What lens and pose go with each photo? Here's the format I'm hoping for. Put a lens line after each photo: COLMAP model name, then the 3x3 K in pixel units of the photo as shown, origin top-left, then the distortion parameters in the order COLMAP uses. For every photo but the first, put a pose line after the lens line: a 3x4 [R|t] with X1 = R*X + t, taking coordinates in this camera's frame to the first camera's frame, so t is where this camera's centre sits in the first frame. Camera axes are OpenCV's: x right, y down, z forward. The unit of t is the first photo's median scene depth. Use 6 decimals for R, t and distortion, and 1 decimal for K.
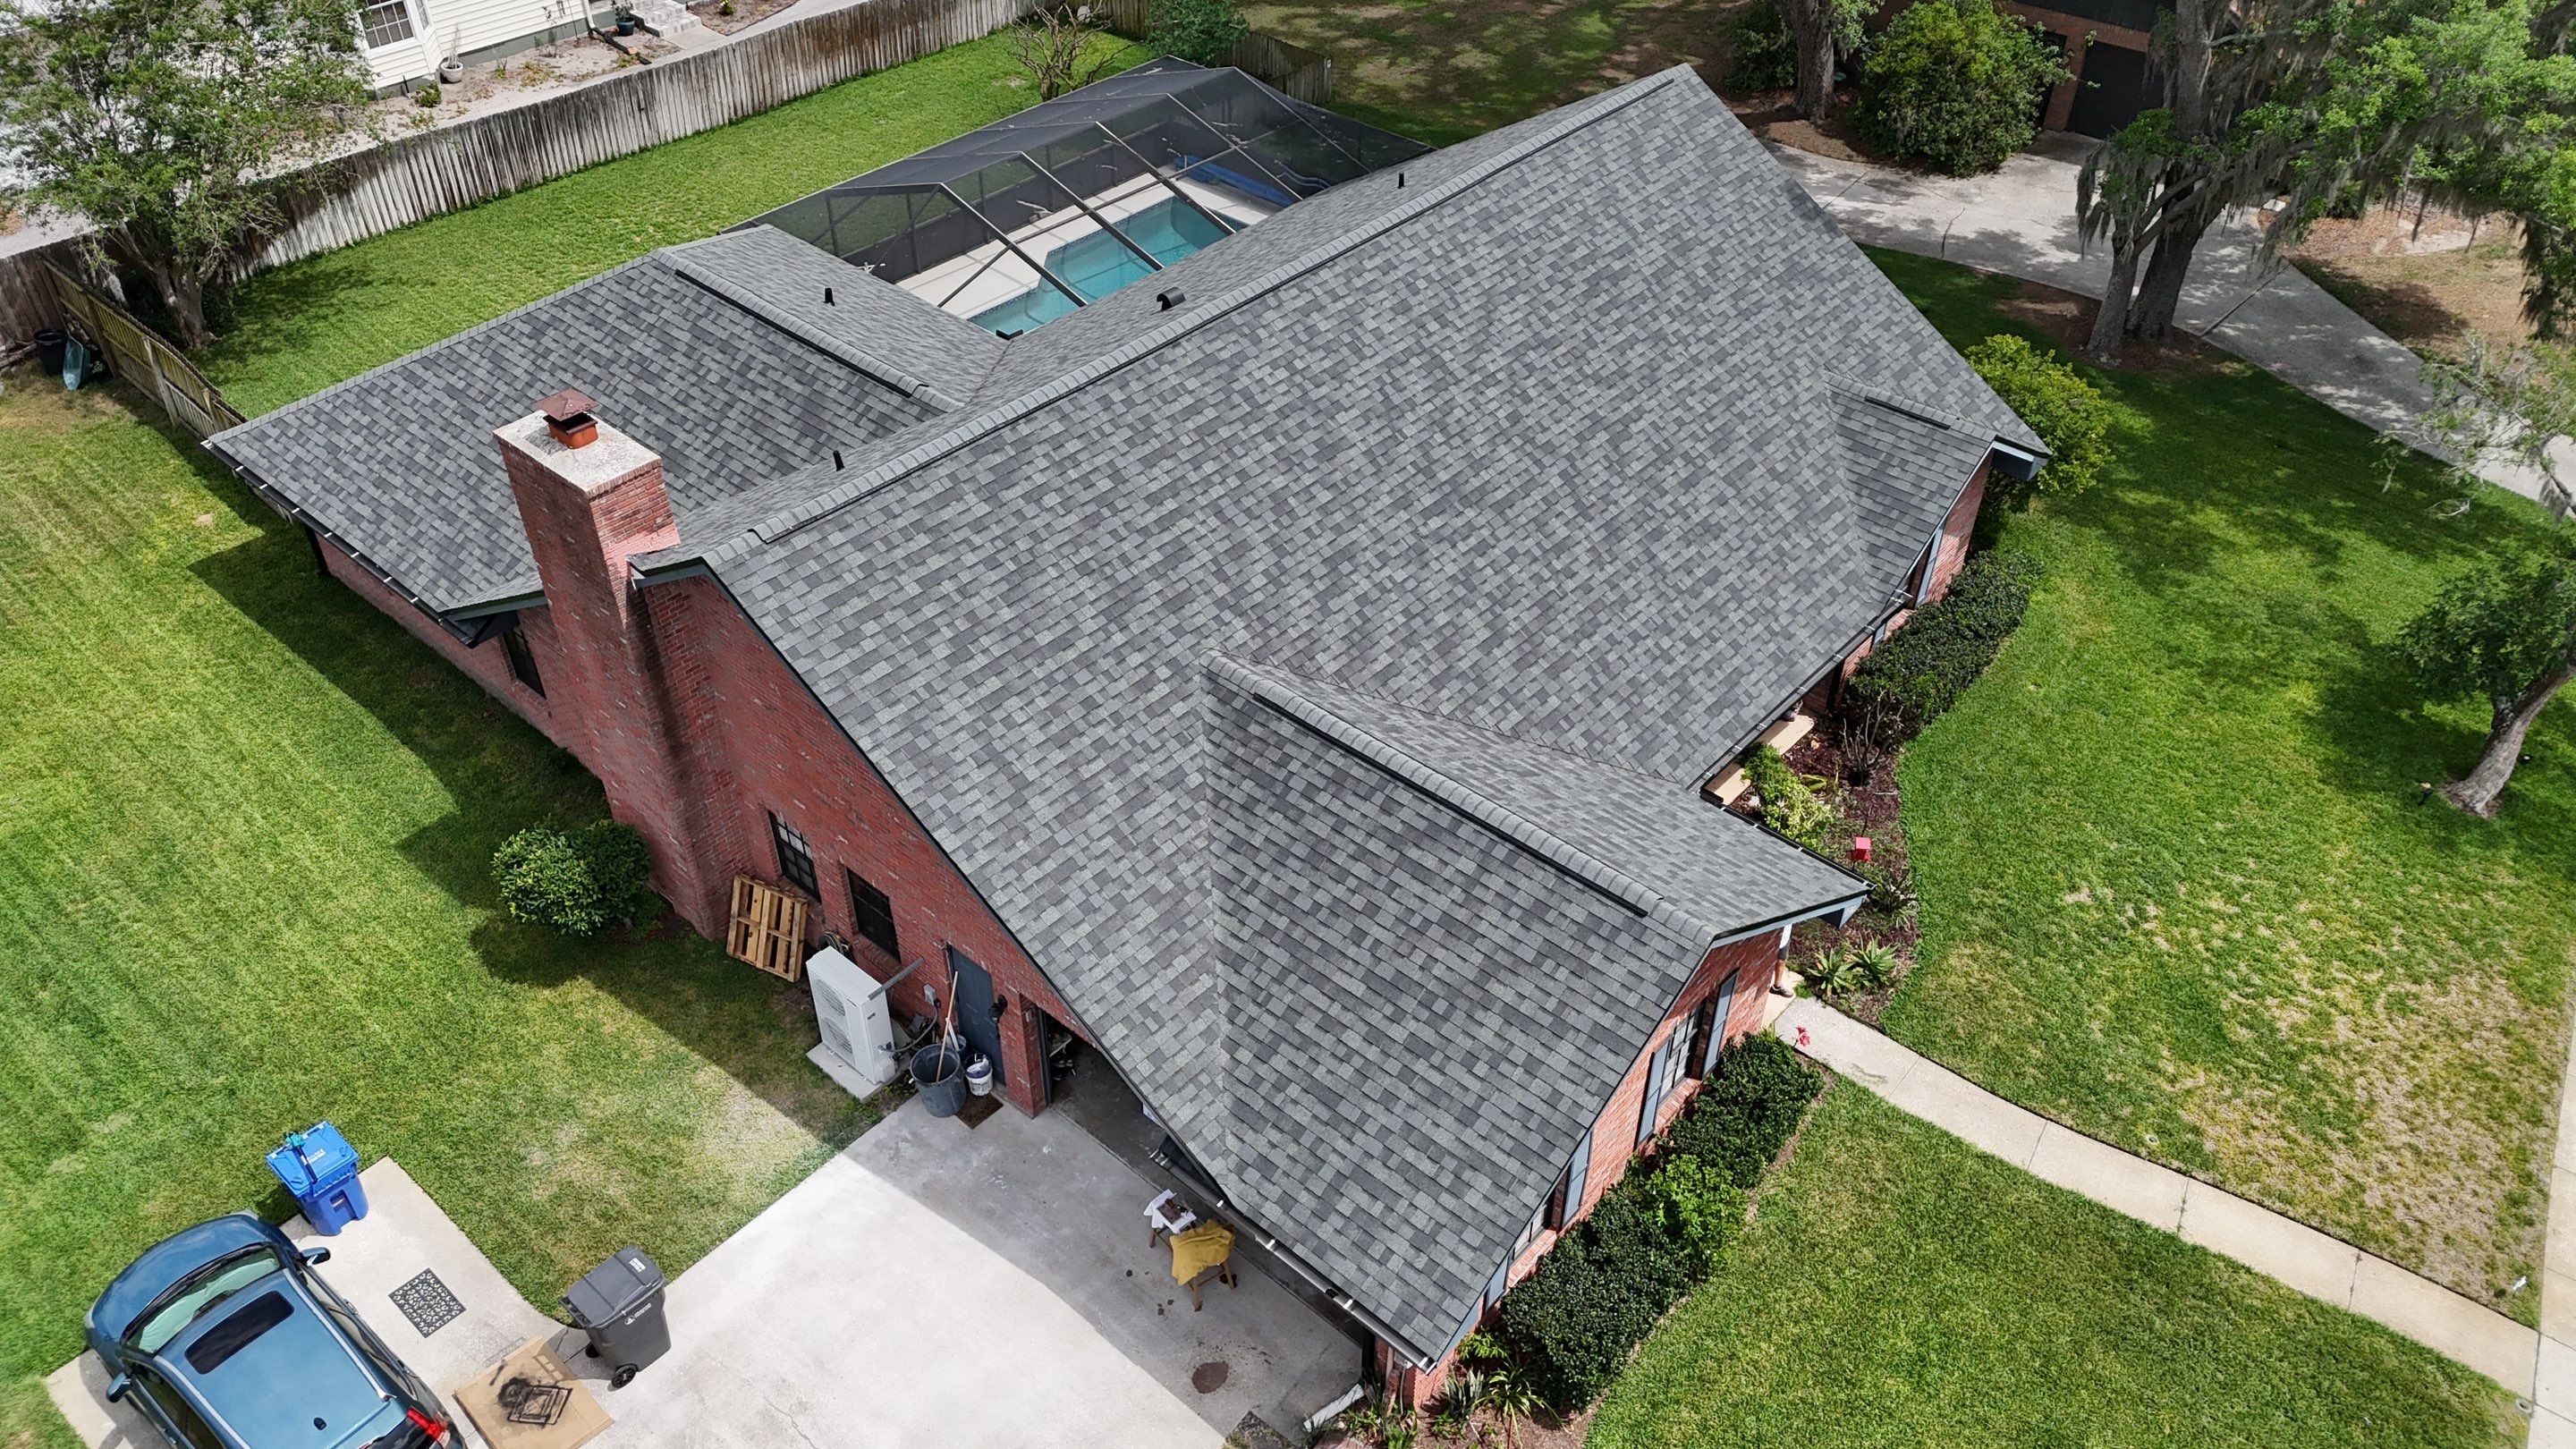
lens RADIAL K [[1895.2, 0, 1295.8], [0, 1895.2, 718.5], [0, 0, 1]] dist [0.082838, -0.081329]
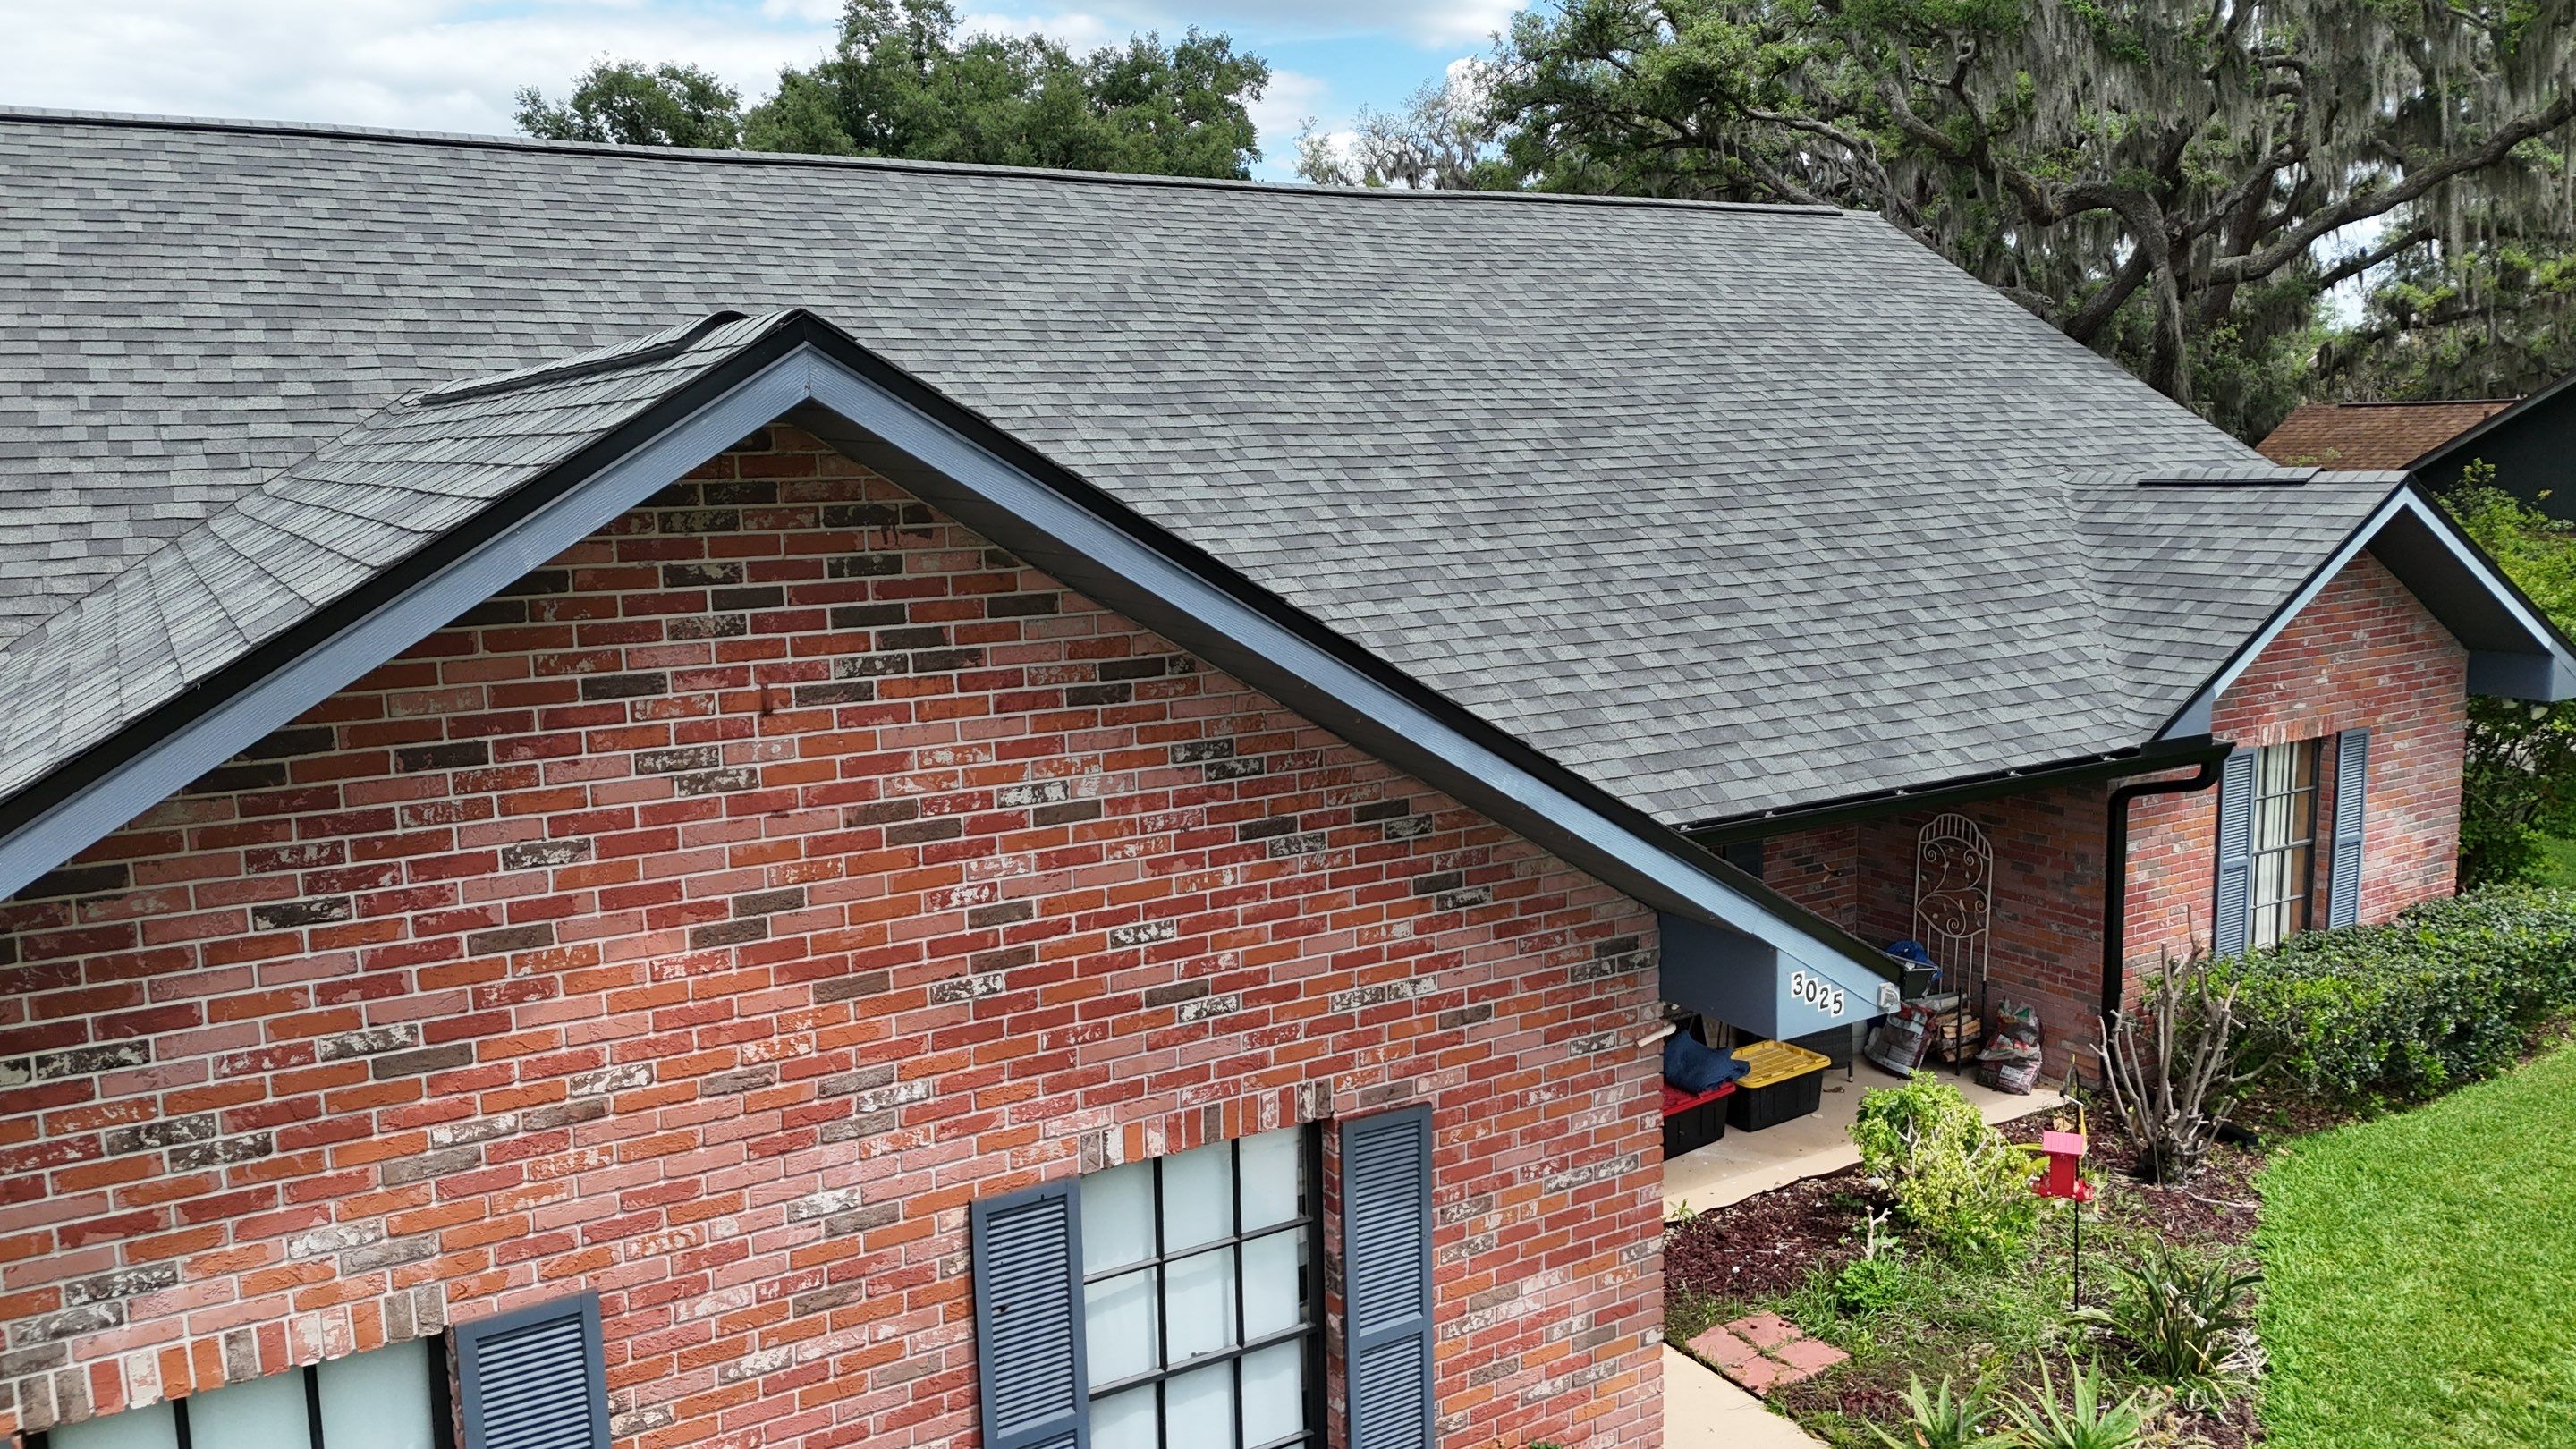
lens RADIAL K [[1895.2, 0, 1301.5], [0, 1895.2, 728.0], [0, 0, 1]] dist [0.082838, -0.081329]
pose [[0.953117, 0.013208, -0.302314, 0.281833], [-0.165905, 0.858320, -0.485554, 0.215049], [0.253069, 0.512945, 0.820271, 0.641115]]
